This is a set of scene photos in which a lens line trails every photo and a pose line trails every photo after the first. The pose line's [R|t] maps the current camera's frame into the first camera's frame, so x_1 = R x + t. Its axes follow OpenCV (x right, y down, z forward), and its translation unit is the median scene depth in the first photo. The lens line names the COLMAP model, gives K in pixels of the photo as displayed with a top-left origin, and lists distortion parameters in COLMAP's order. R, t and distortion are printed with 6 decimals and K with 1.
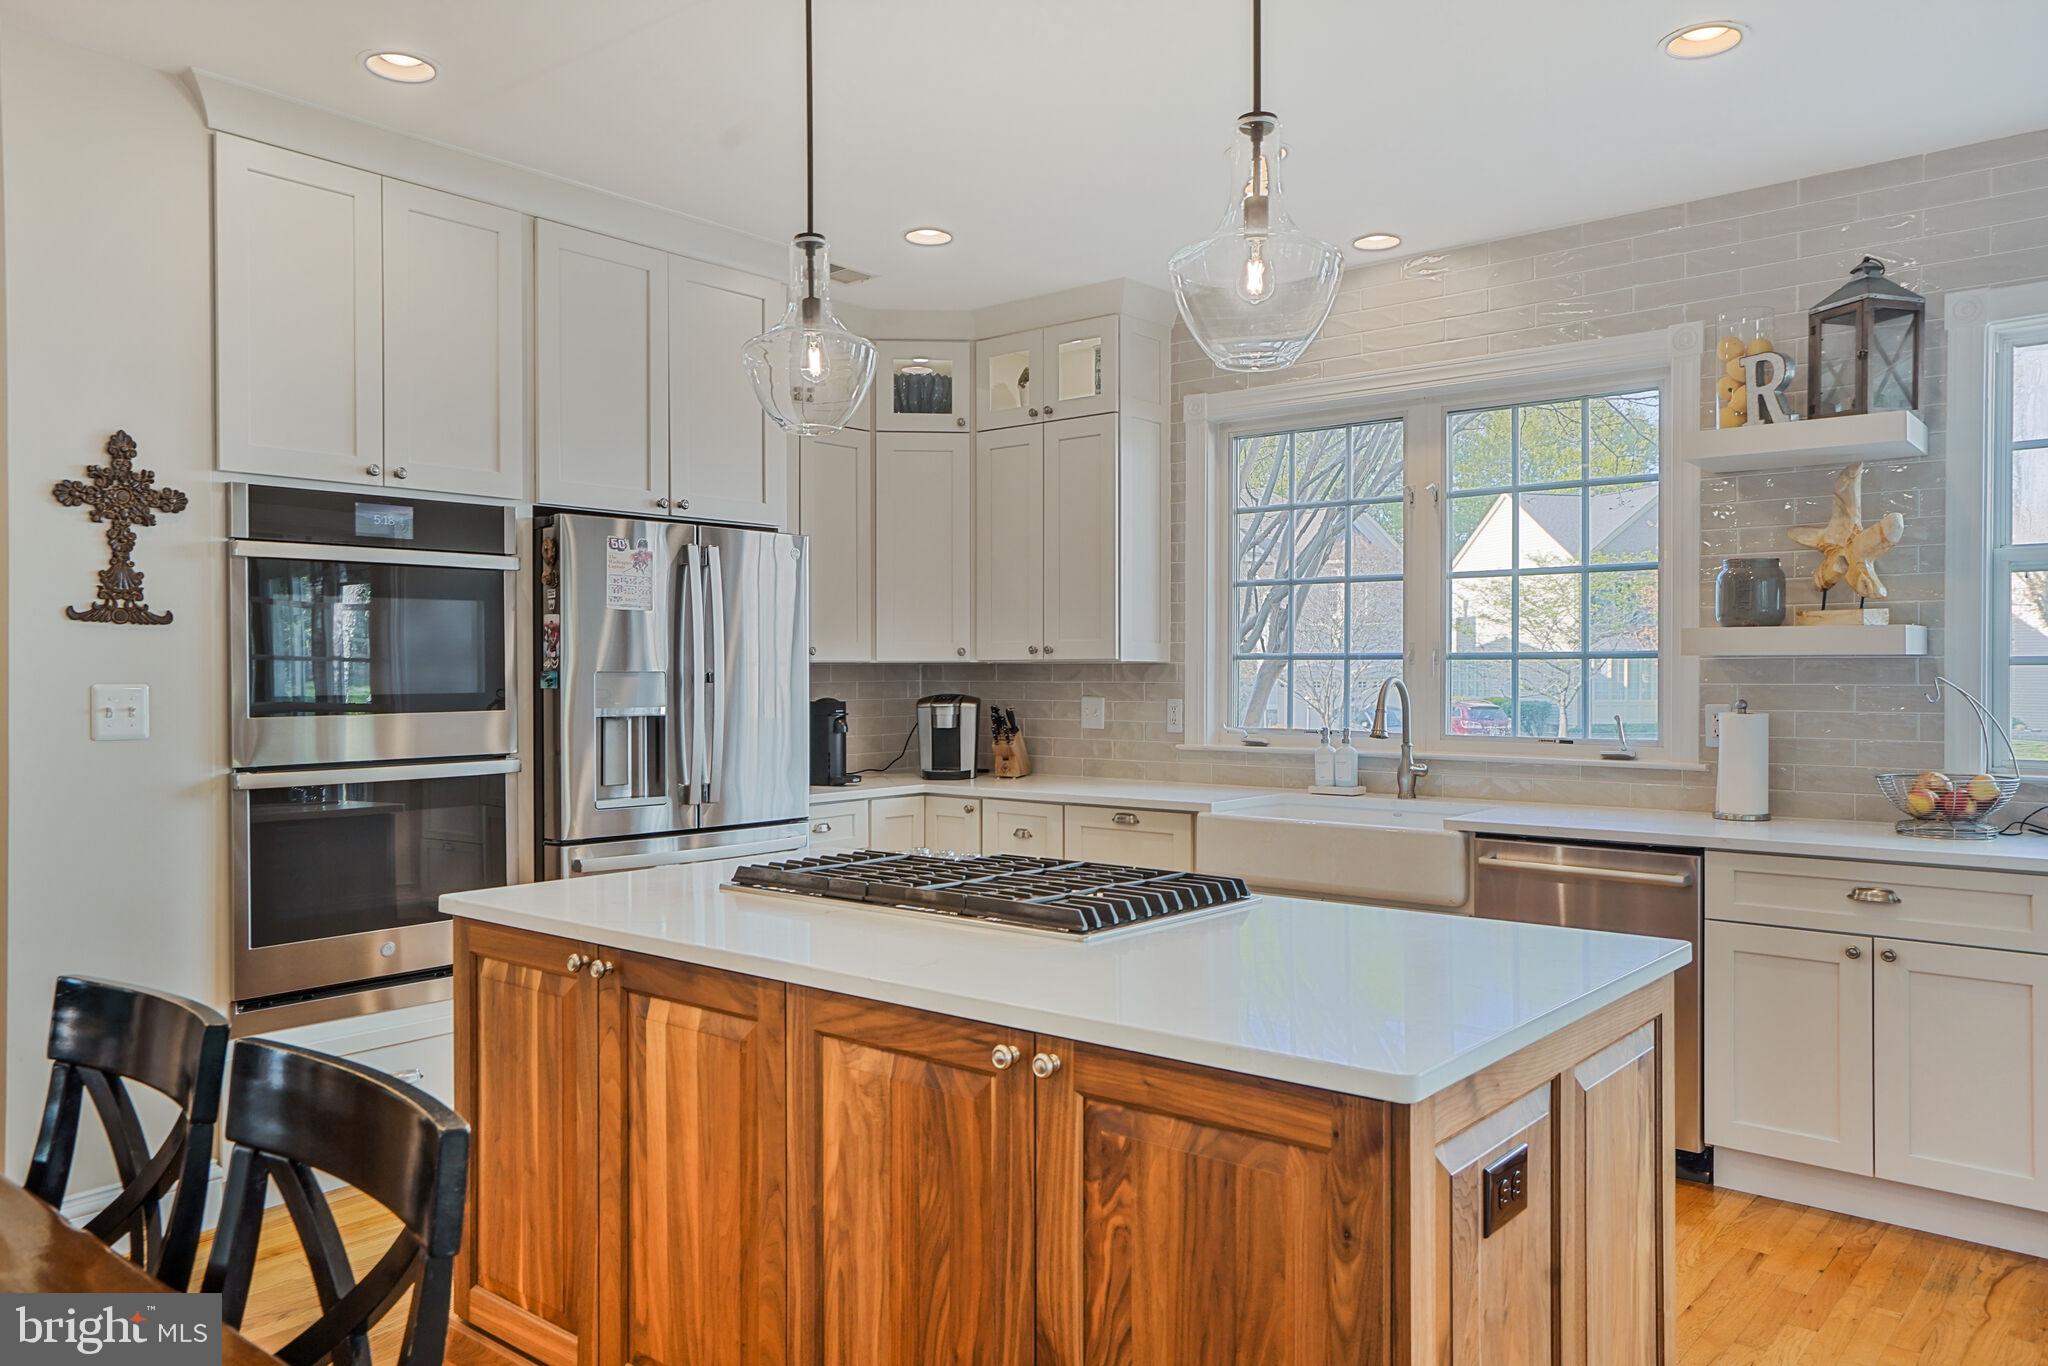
lens RADIAL K [[1416.1, 0, 1024.0], [0, 1416.1, 683.0], [0, 0, 1]] dist [-0.001675, -0.000372]
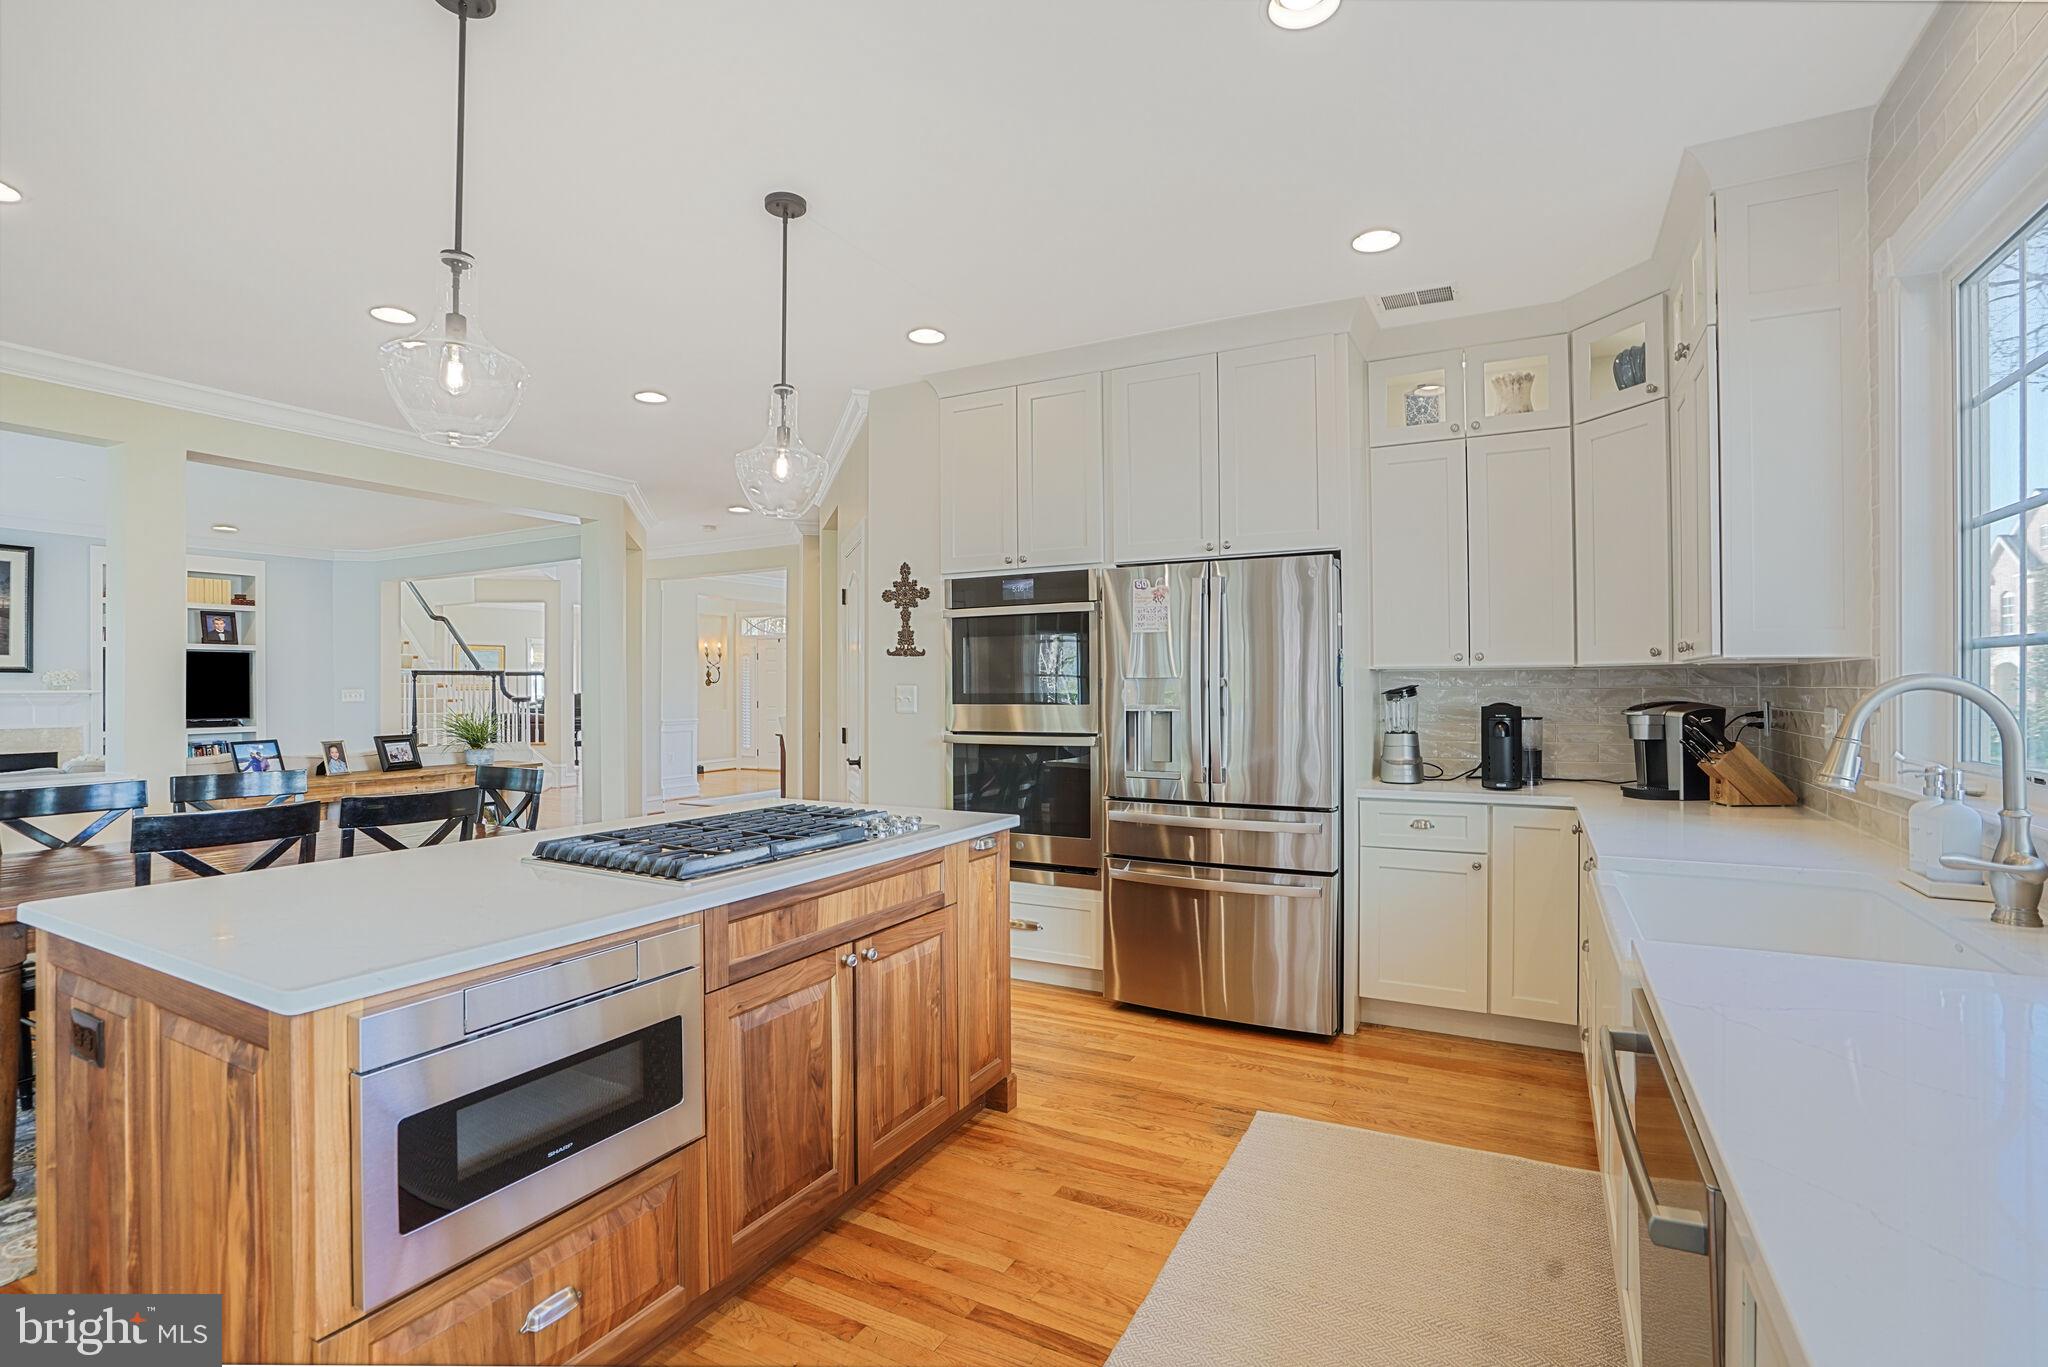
lens RADIAL K [[939.8, 0, 1024.0], [0, 939.8, 683.5], [0, 0, 1]] dist [-0.053015, 0.020126]
pose [[0.224843, 0.001007, -0.974395, 0.693033], [-0.002088, 0.999998, 0.000552, -0.004094], [0.974393, 0.001911, 0.224844, 0.827135]]
